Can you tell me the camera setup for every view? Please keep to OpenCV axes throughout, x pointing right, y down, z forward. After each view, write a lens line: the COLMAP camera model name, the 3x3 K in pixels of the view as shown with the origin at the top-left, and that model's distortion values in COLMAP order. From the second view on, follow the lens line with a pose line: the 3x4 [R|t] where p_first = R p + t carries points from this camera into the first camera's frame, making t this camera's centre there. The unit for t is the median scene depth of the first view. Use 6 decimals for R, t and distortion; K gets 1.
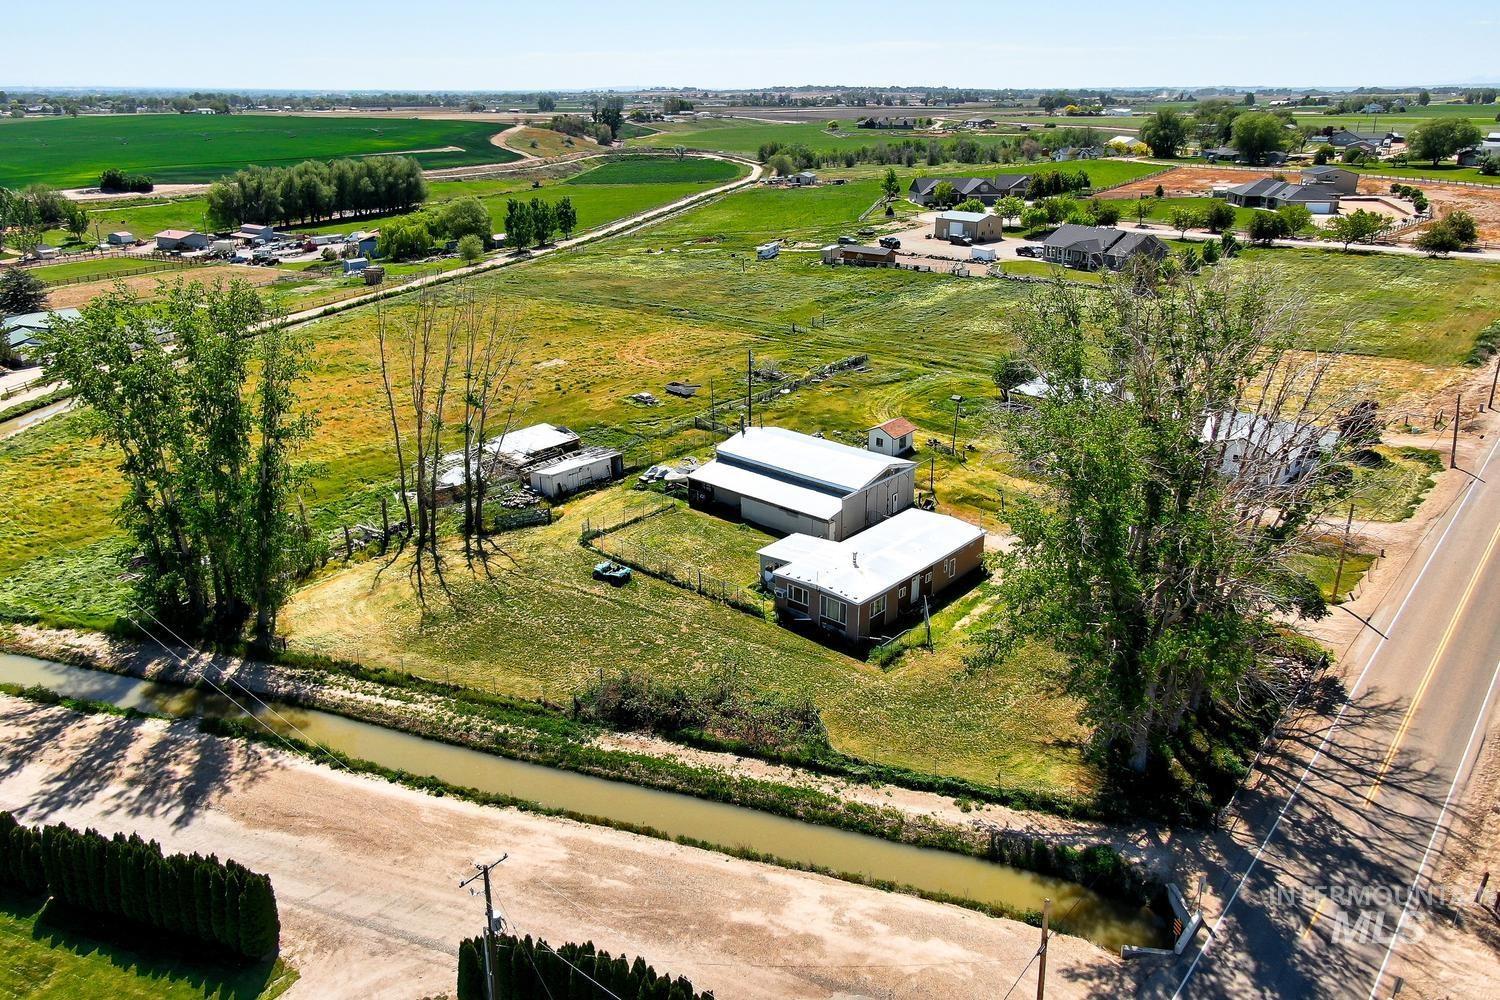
lens RADIAL K [[1045.4, 0, 750.0], [0, 1045.4, 500.0], [0, 0, 1]] dist [-0.004386, -0.000952]
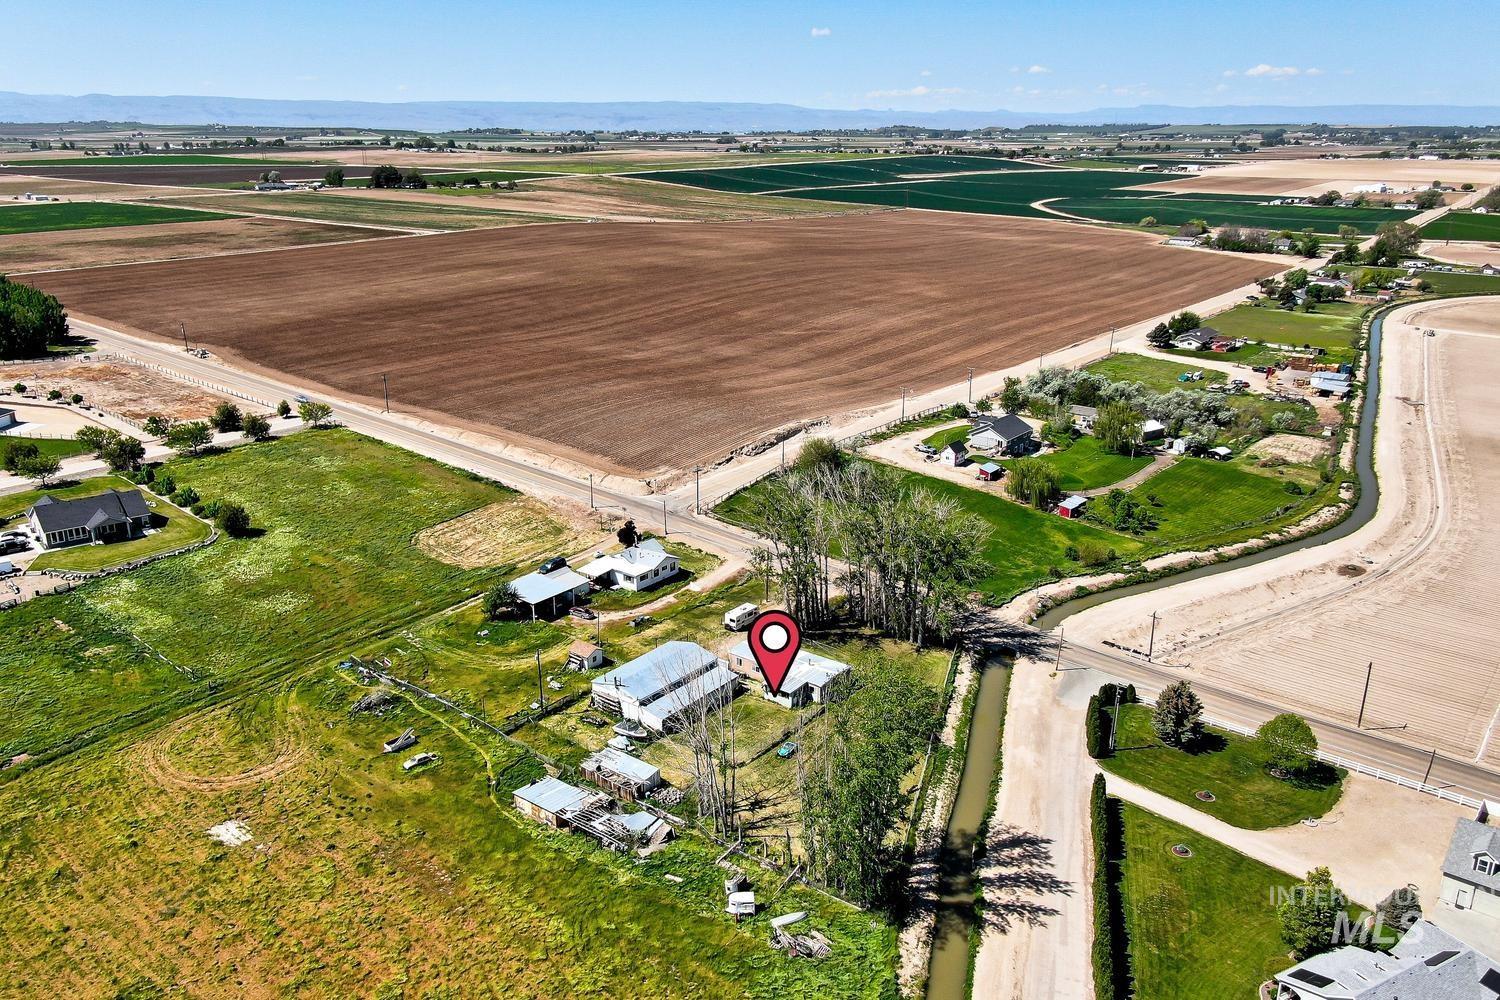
lens RADIAL K [[1207.9, 0, 760.4], [0, 1207.9, 500.3], [0, 0, 1]] dist [0.009980, 0.005944]
pose [[-0.062891, -0.318613, 0.945796, -2.282071], [0.351323, 0.879946, 0.319791, -1.137185], [-0.934140, 0.352392, 0.056595, 1.005751]]
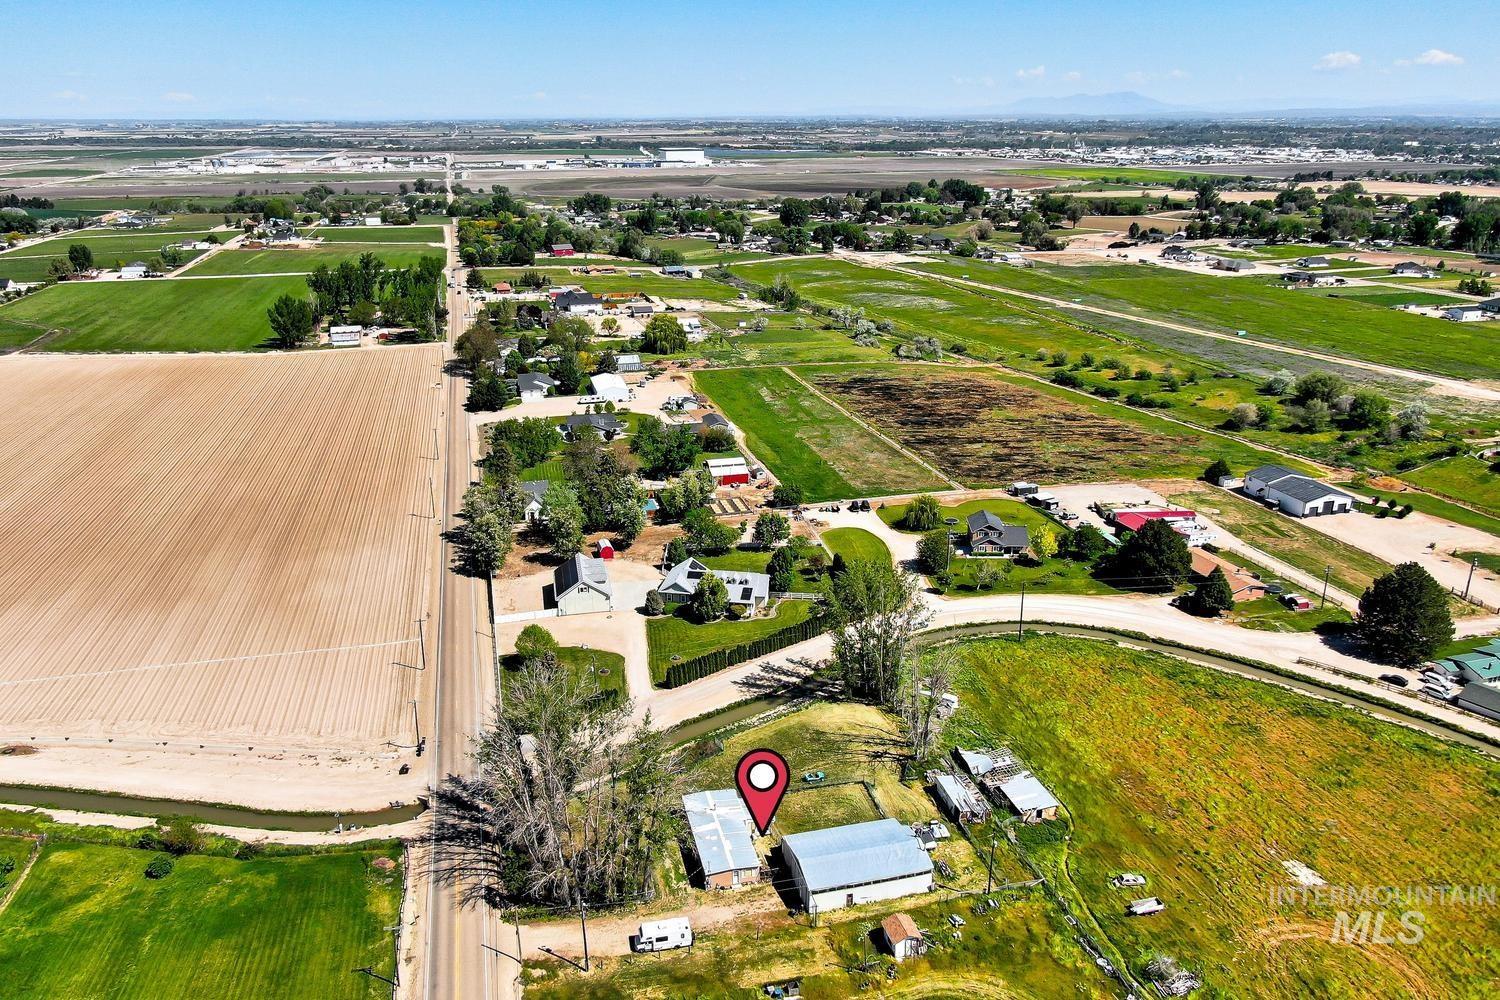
lens RADIAL K [[1075.2, 0, 760.4], [0, 1075.2, 498.7], [0, 0, 1]] dist [0.005251, 0.007327]
pose [[-0.565873, 0.259124, -0.782715, 1.681195], [-0.301546, 0.818515, 0.488982, -1.617517], [0.767371, 0.512727, -0.385038, 1.799224]]
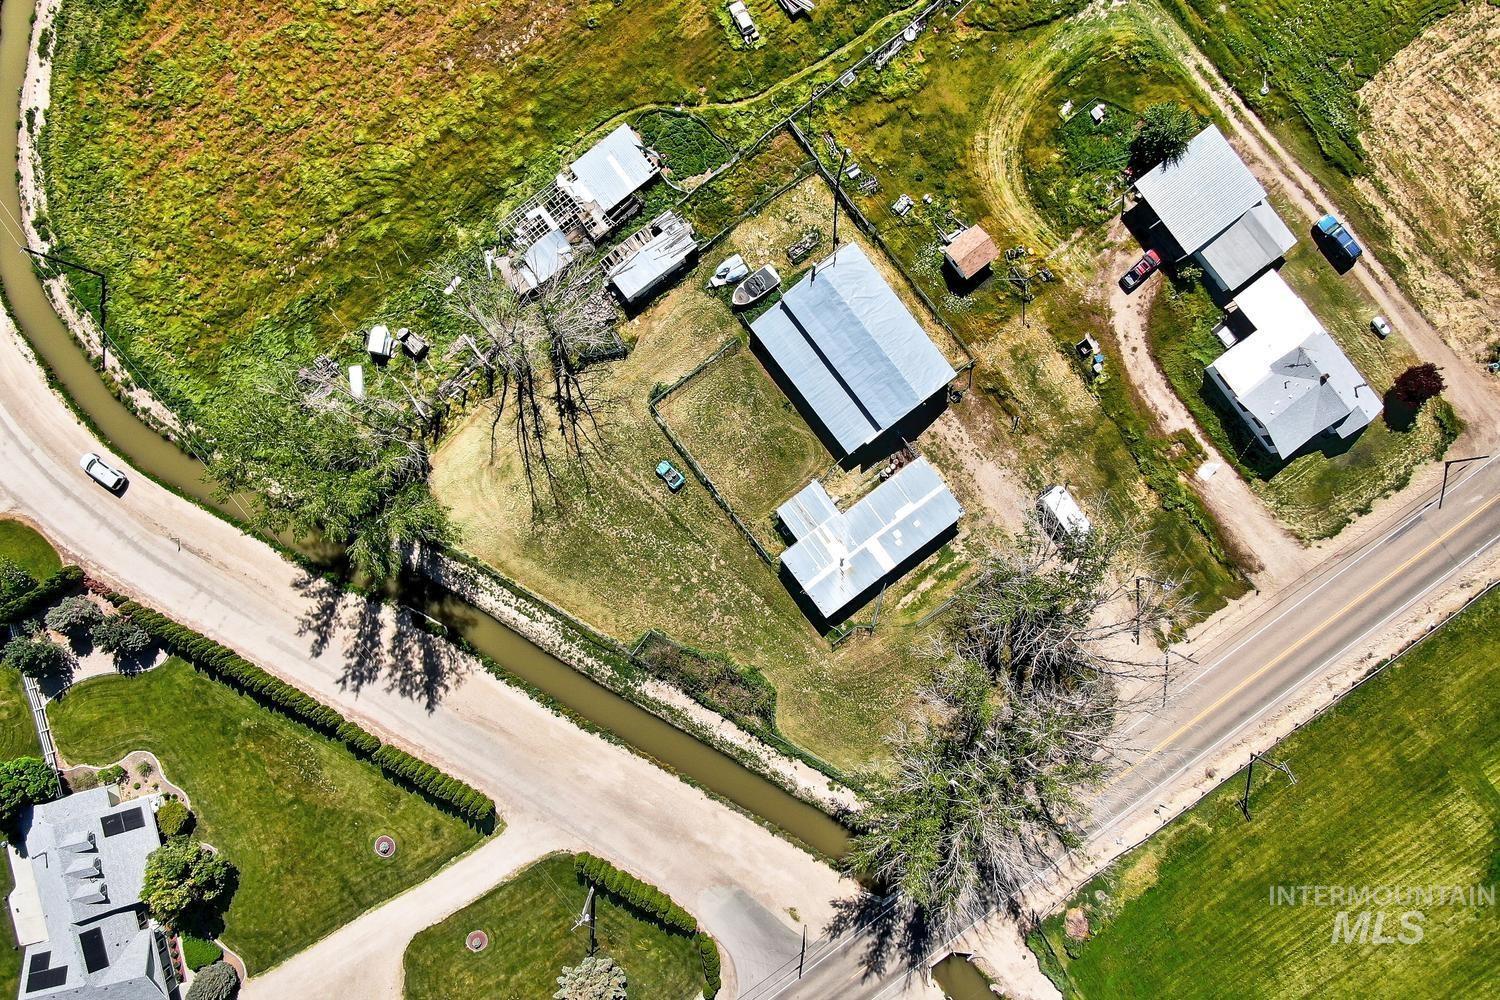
lens RADIAL K [[1113.3, 0, 750.0], [0, 1113.3, 500.0], [0, 0, 1]] dist [-0.000821, 0.007247]
pose [[0.979404, 0.201132, -0.017710, -0.006231], [-0.056337, 0.356450, 0.932614, -1.527079], [0.193891, -0.912409, 0.360440, 0.628393]]
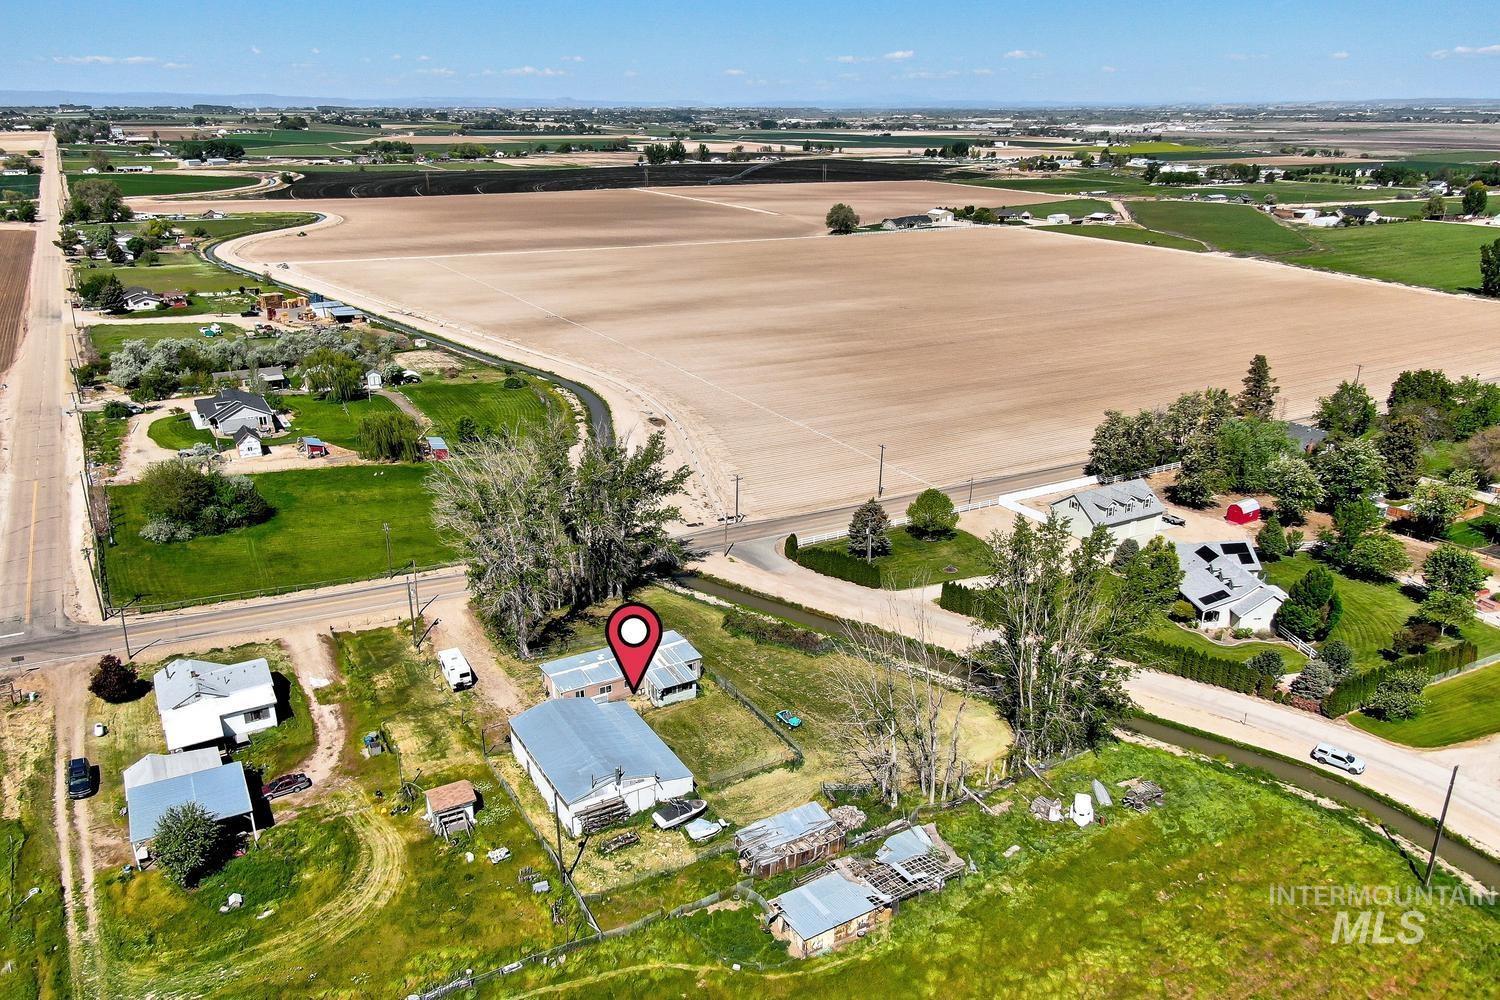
lens RADIAL K [[1075.2, 0, 760.4], [0, 1075.2, 498.7], [0, 0, 1]] dist [0.005251, 0.007327]
pose [[-0.950949, -0.120747, 0.284808, -0.598418], [0.097299, 0.757200, 0.645895, -1.384330], [-0.293646, 0.641925, -0.708311, 2.336506]]
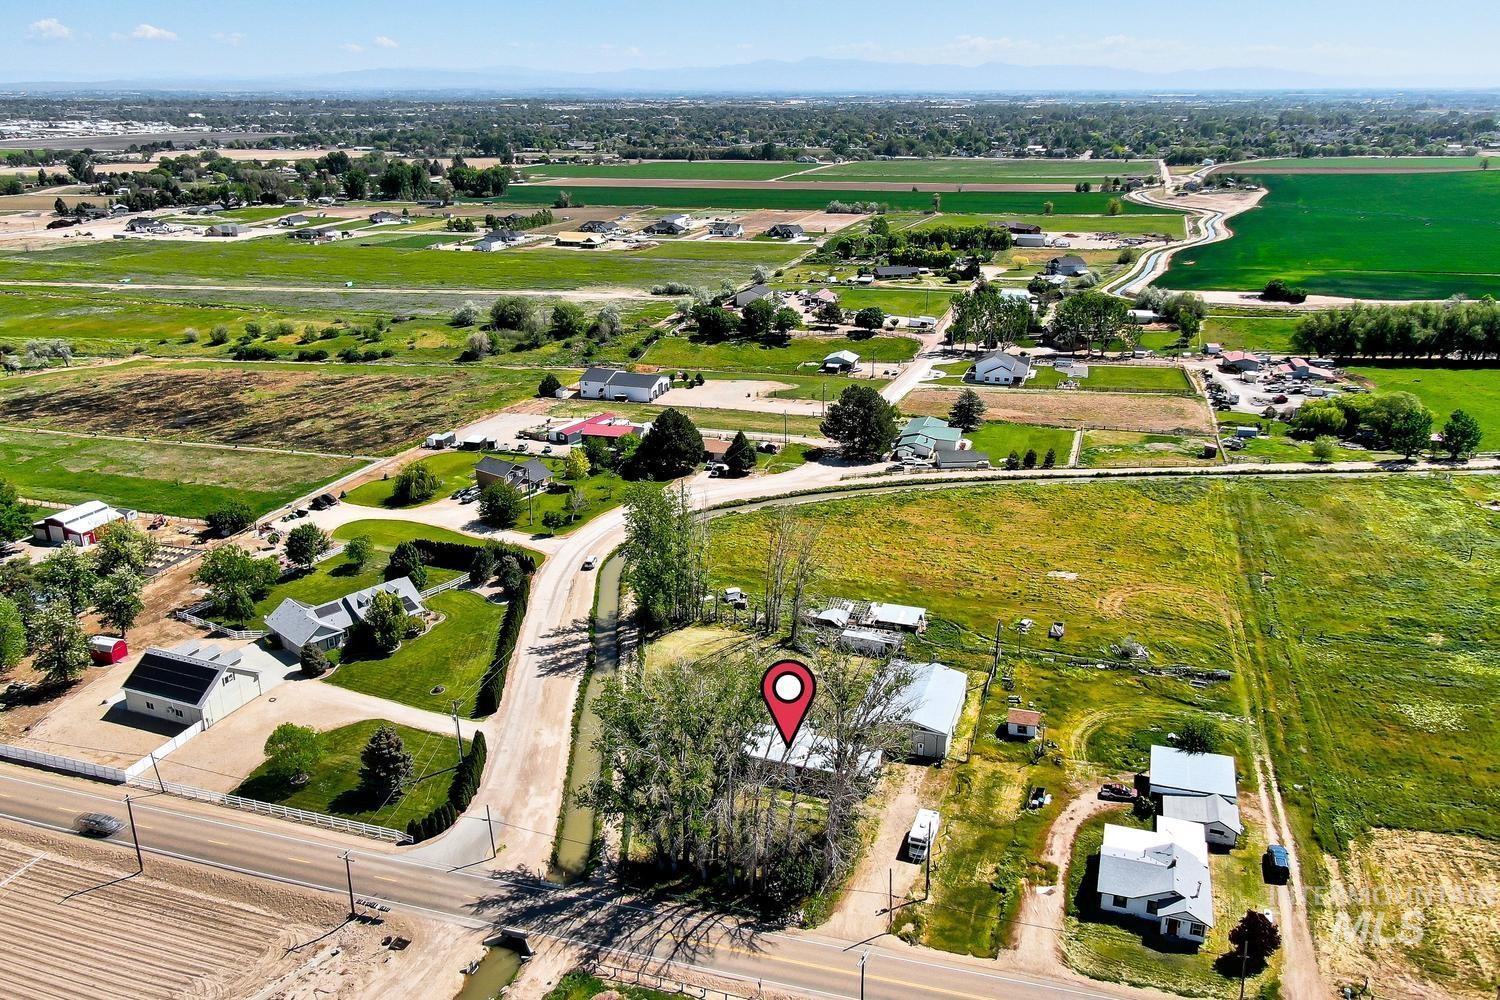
lens RADIAL K [[1113.3, 0, 750.0], [0, 1113.3, 500.0], [0, 0, 1]] dist [-0.000821, 0.007247]
pose [[0.366466, 0.304816, -0.879085, 1.880411], [-0.325189, 0.927189, 0.185934, -0.759656], [0.871754, 0.217731, 0.438906, 0.059281]]
